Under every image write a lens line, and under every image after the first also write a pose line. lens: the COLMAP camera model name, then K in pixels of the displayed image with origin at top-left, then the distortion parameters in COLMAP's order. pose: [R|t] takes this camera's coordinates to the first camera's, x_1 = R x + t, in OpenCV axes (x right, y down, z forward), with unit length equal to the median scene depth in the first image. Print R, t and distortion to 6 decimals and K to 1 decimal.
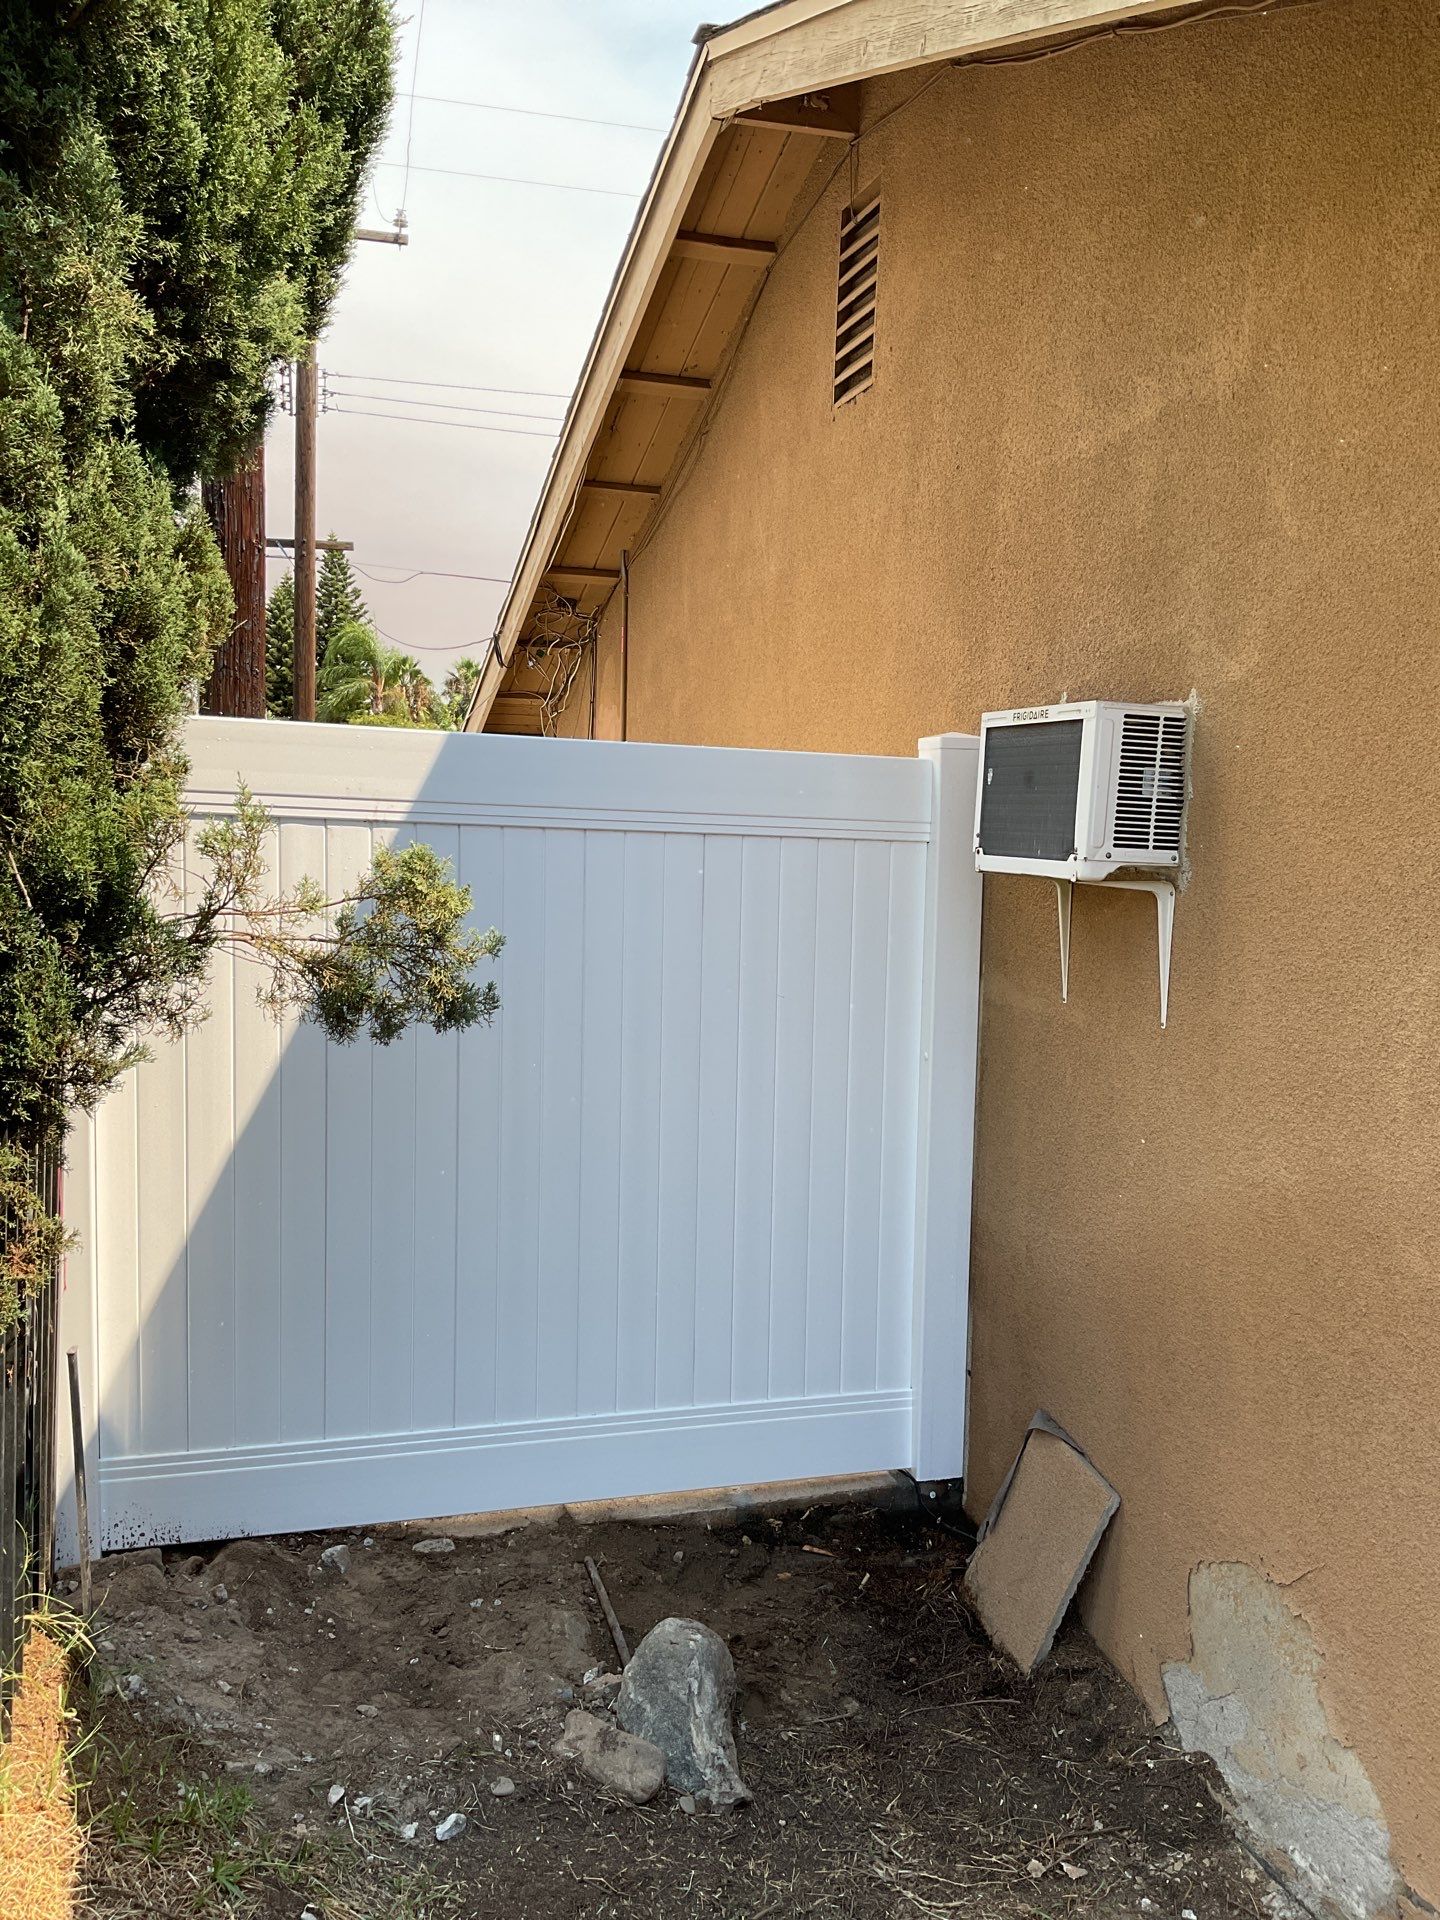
lens RADIAL K [[1569.0, 0, 720.0], [0, 1569.0, 960.0], [0, 0, 1]] dist [0.001974, -0.004671]
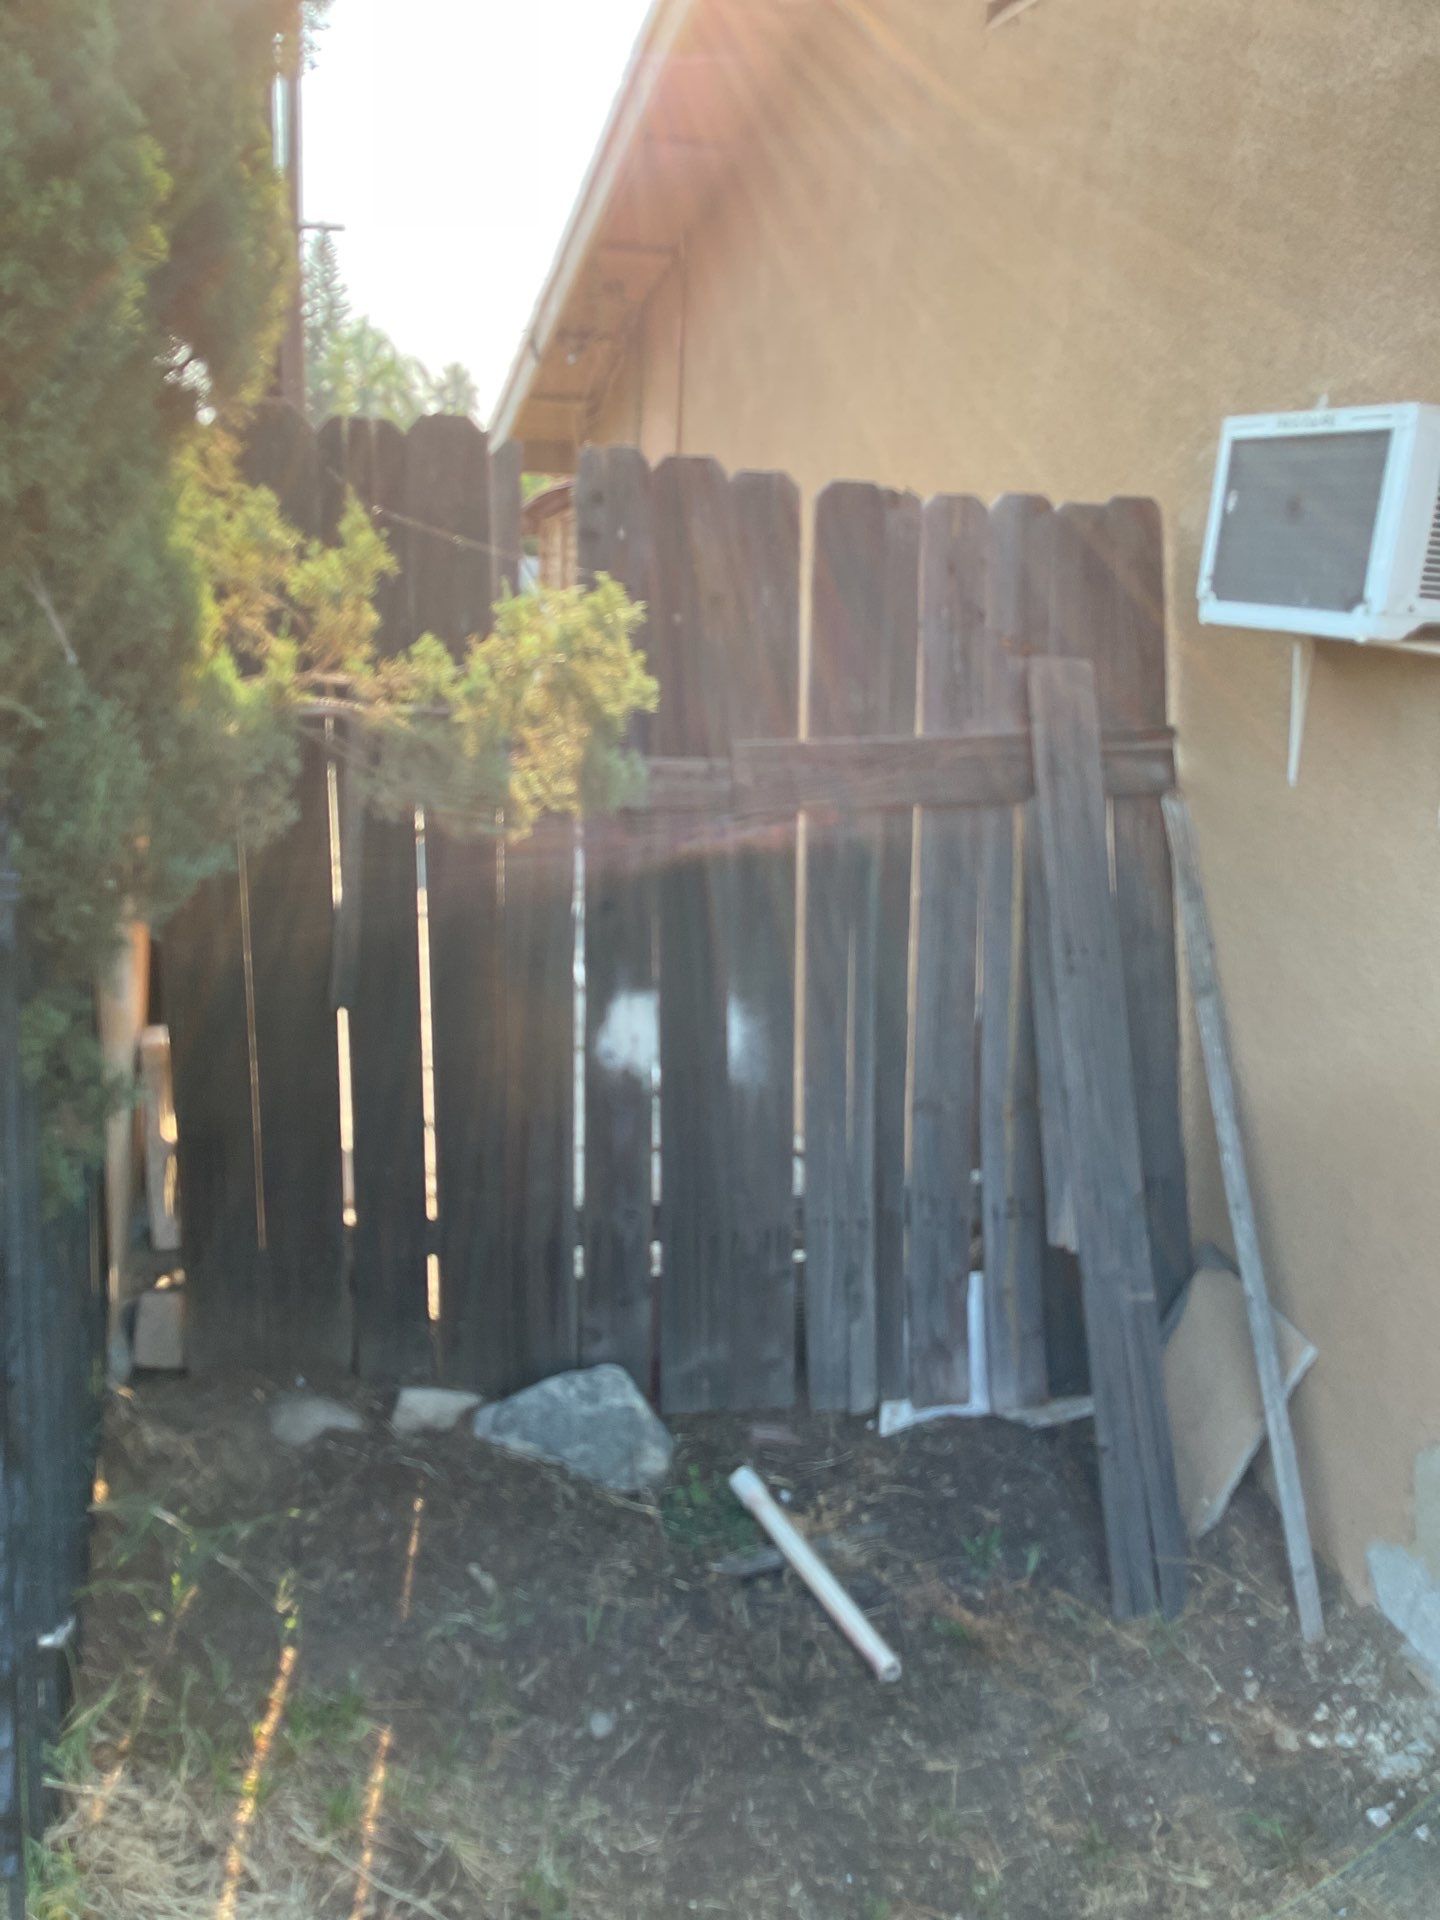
lens RADIAL K [[1569.0, 0, 720.0], [0, 1569.0, 960.0], [0, 0, 1]] dist [0.001974, -0.004671]
pose [[0.999561, 0.020330, 0.021550, -0.104561], [-0.023638, 0.985768, 0.166444, -0.014046], [-0.017859, -0.166880, 0.985815, 0.177614]]
